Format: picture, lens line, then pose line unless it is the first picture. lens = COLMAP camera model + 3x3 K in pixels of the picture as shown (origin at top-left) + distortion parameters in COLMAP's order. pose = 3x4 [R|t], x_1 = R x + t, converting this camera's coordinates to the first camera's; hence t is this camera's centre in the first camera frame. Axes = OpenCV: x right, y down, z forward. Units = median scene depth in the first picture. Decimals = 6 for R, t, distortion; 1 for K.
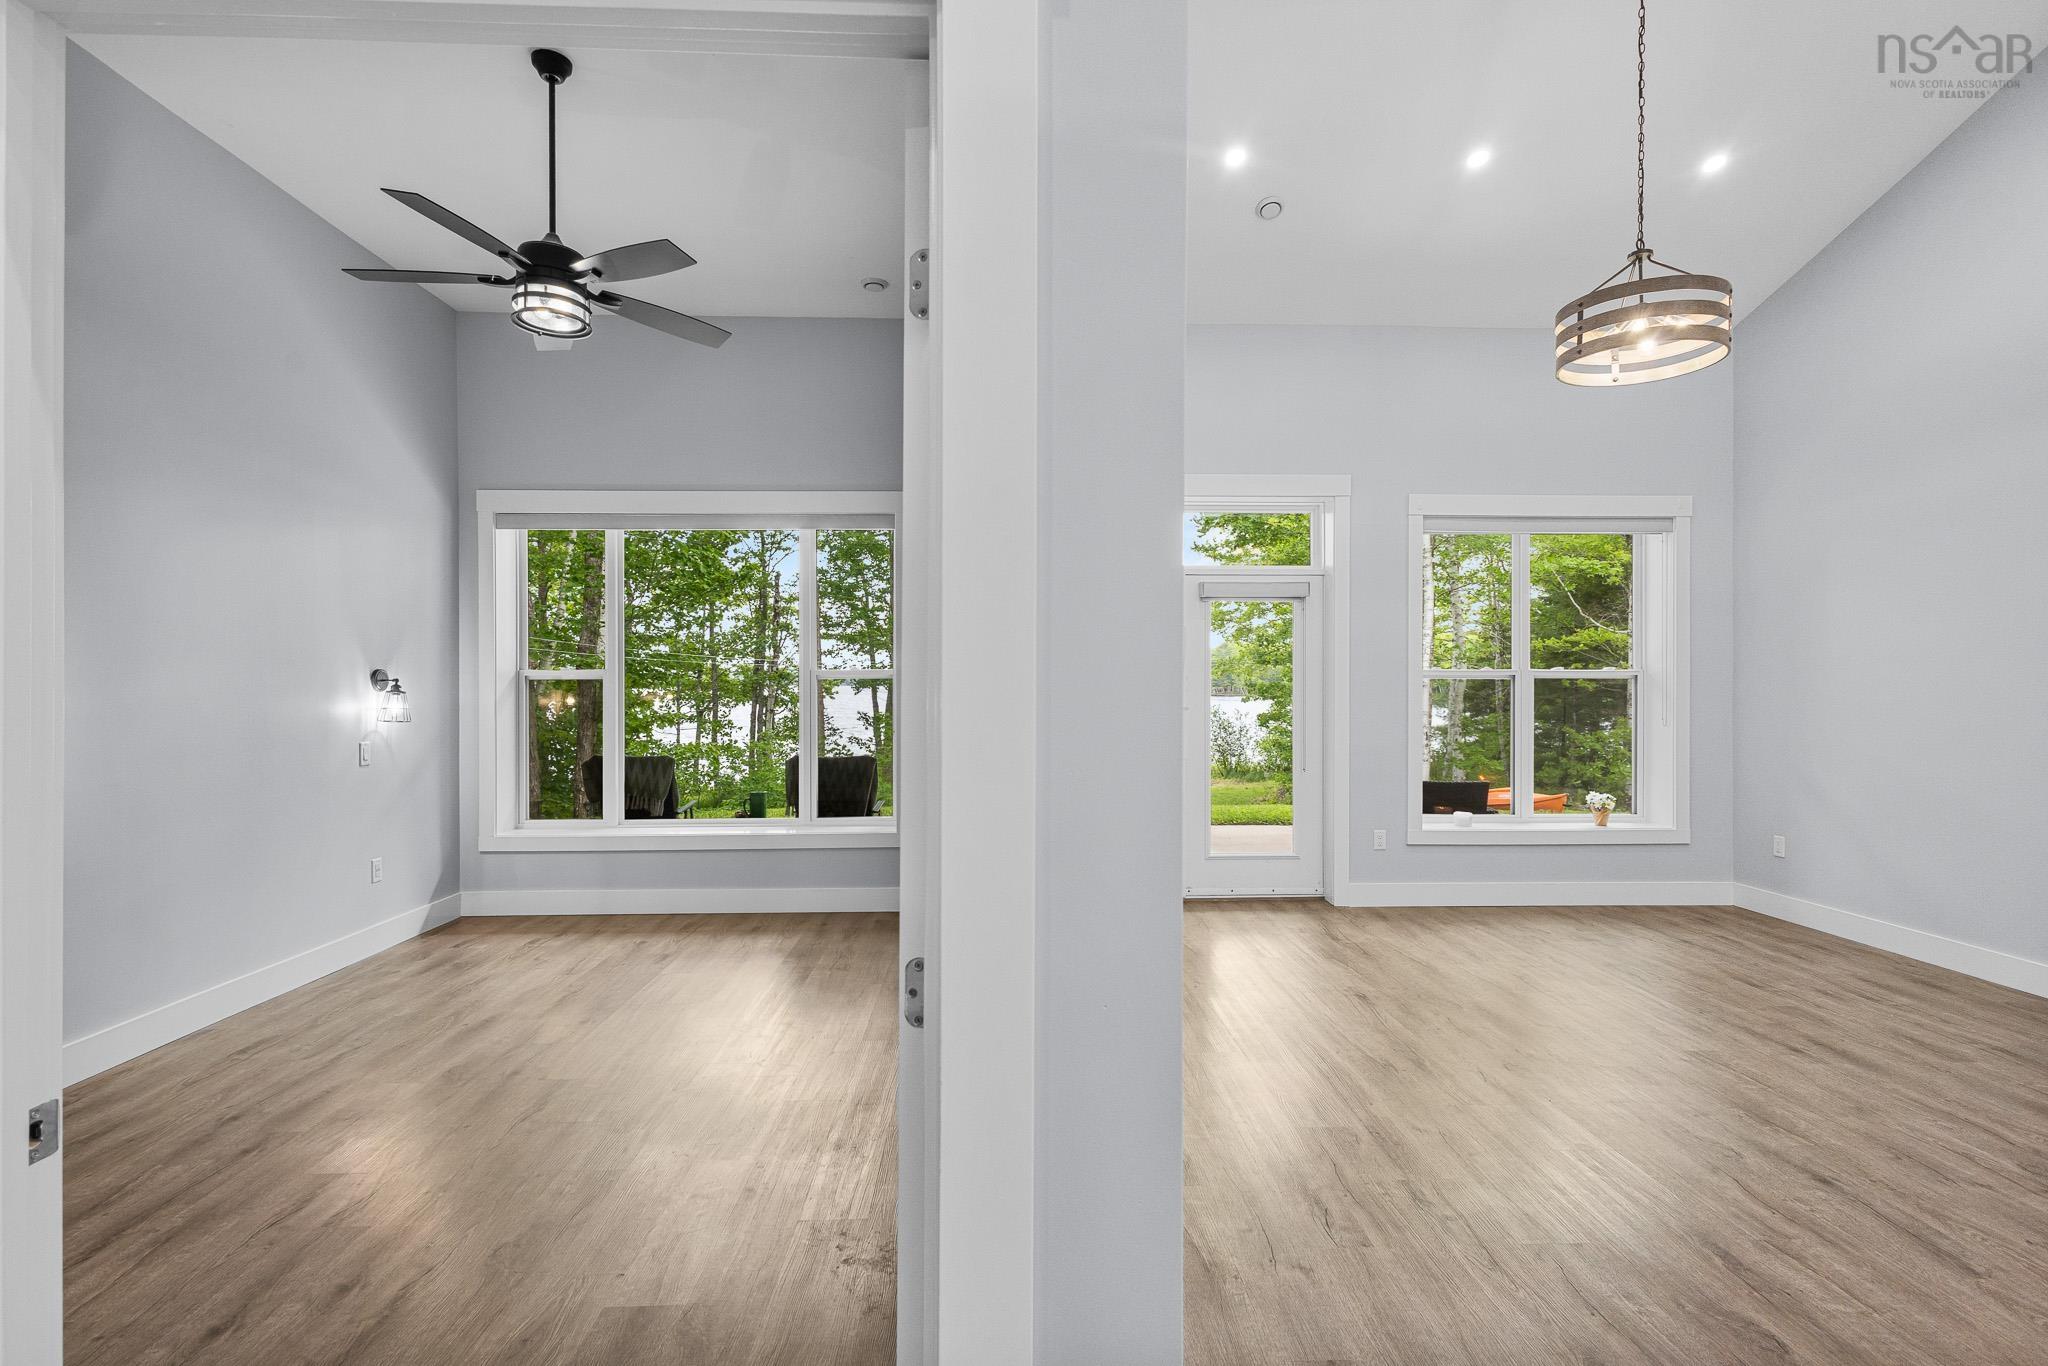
lens RADIAL K [[942.4, 0, 1025.1], [0, 942.4, 686.7], [0, 0, 1]] dist [0.014119, -0.004563]
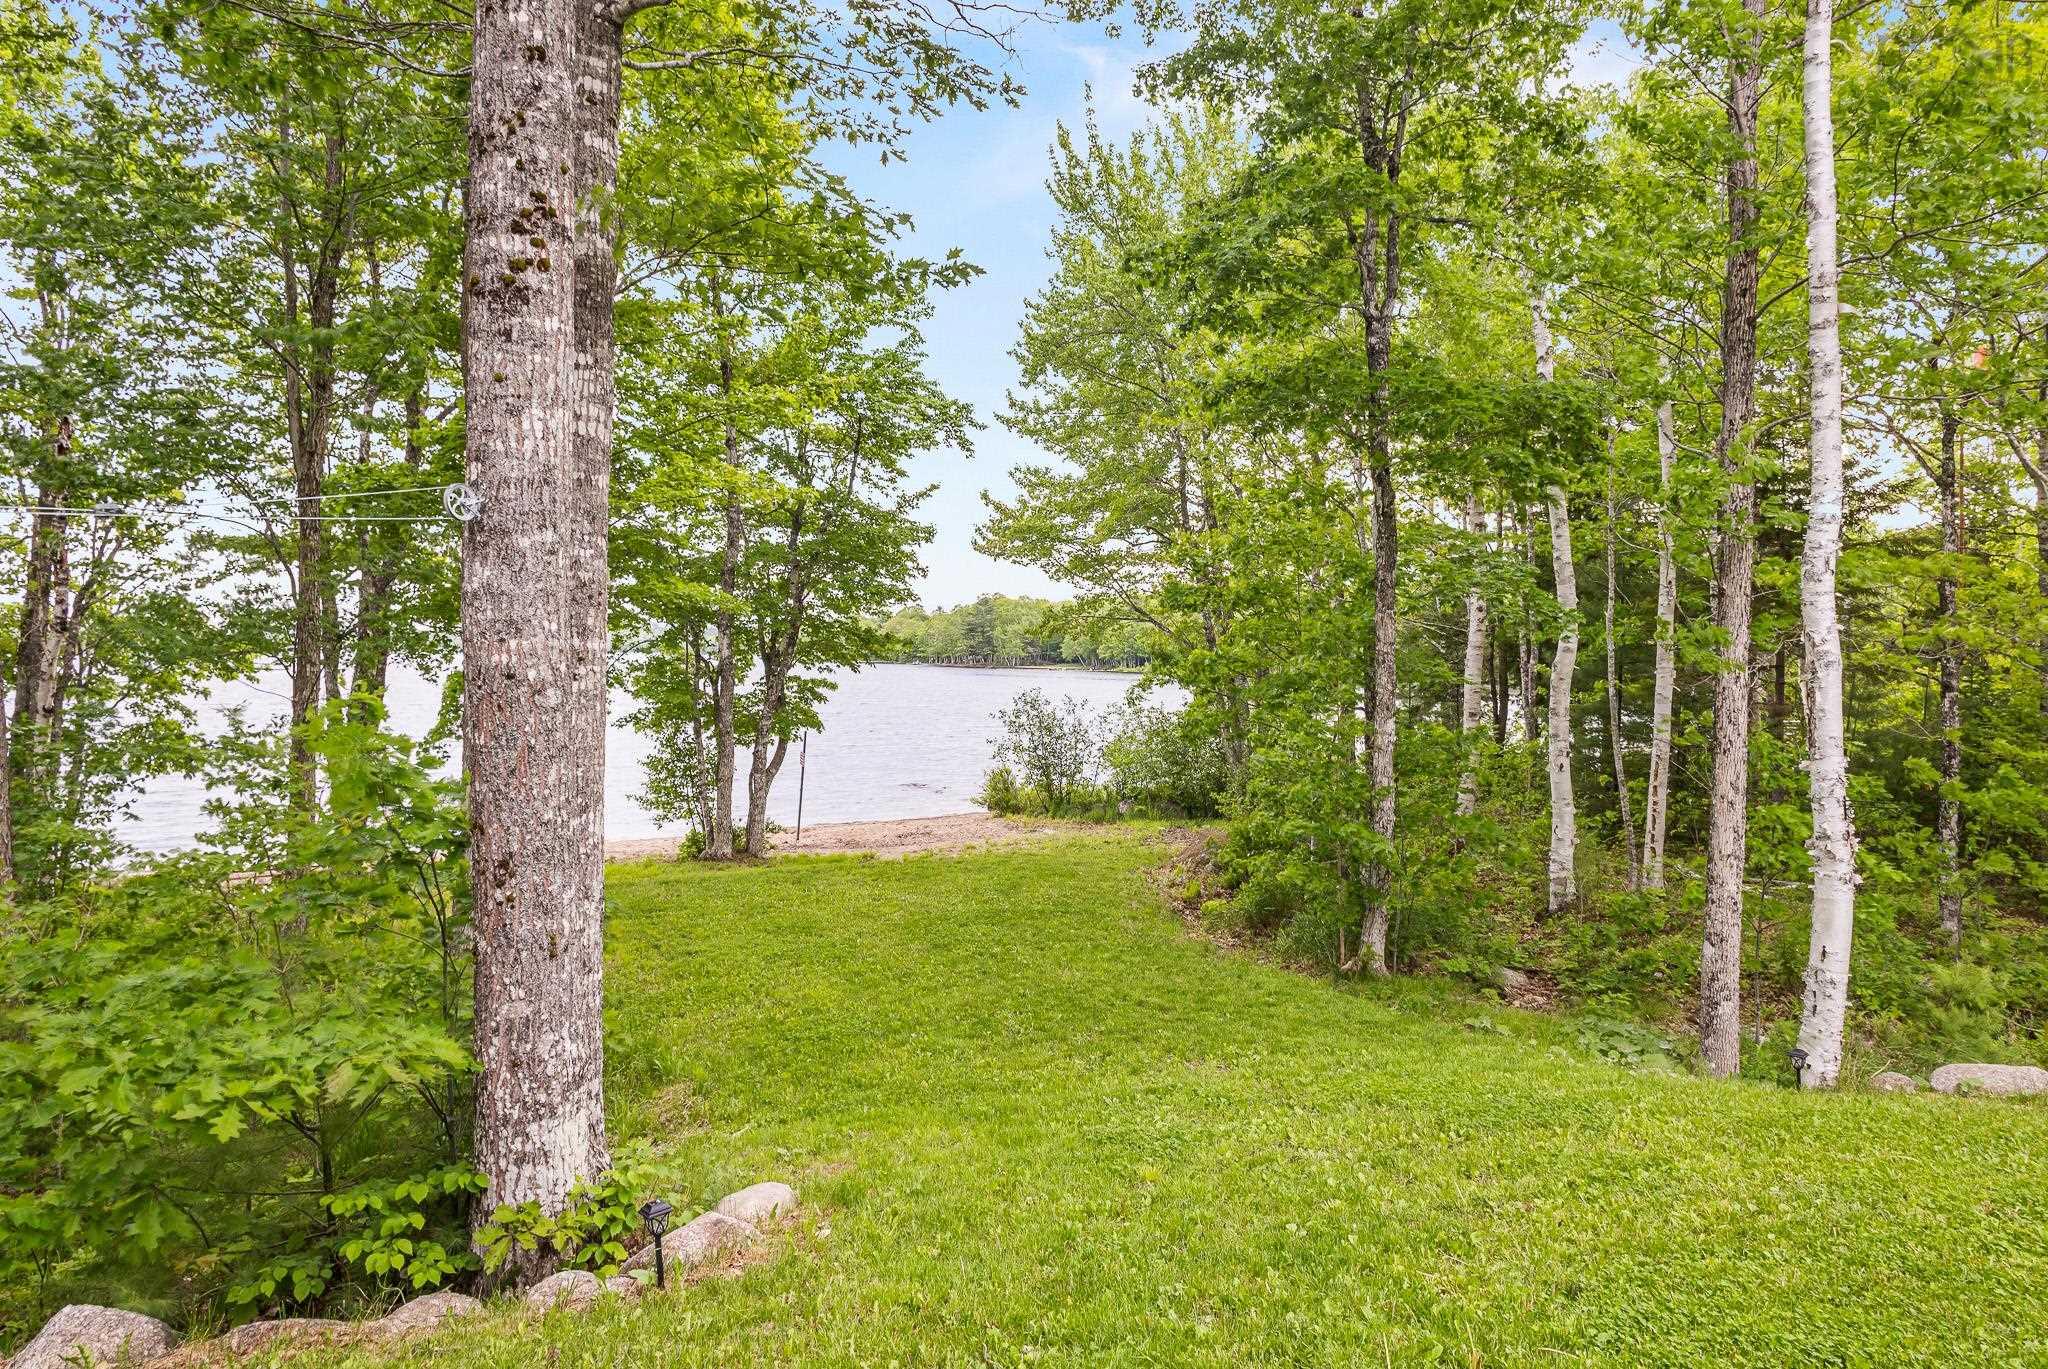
lens RADIAL K [[1255.0, 0, 1054.9], [0, 1255.0, 661.4], [0, 0, 1]] dist [0.008851, 0.000677]
pose [[0.964088, 0.002353, 0.265572, 0.103567], [-0.003682, 0.999983, 0.004506, -0.004790], [-0.265557, -0.005322, 0.964080, 2.922893]]
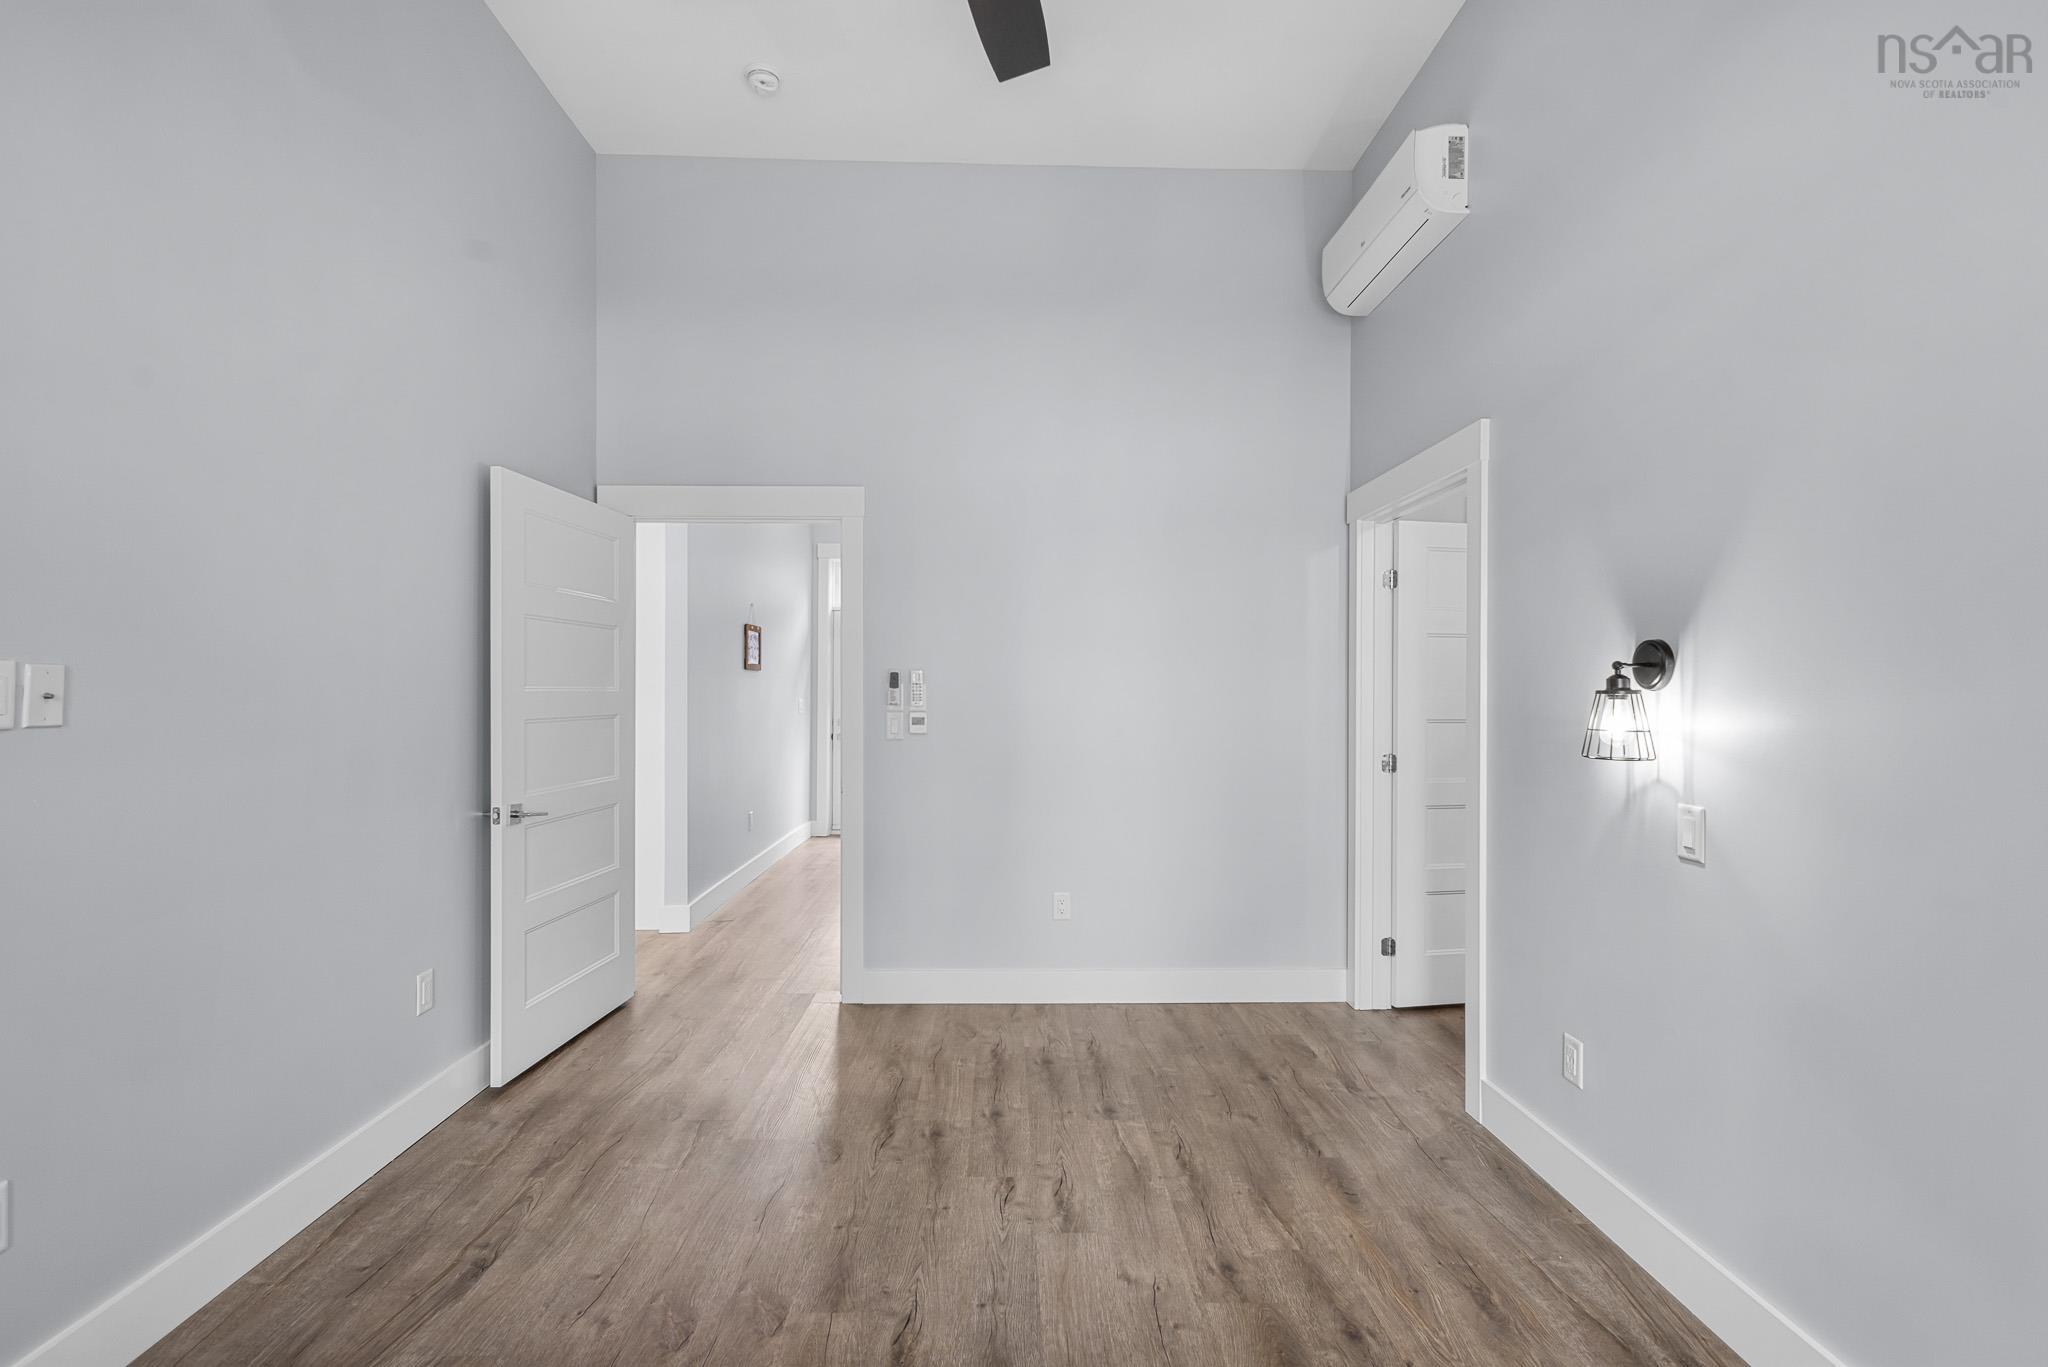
lens RADIAL K [[942.4, 0, 1020.1], [0, 942.4, 703.2], [0, 0, 1]] dist [0.014119, -0.004563]
pose [[-0.999791, -0.009138, 0.018301, -0.468450], [-0.008806, 0.999797, 0.018144, 0.008745], [-0.018463, 0.017979, -0.999668, 1.261024]]
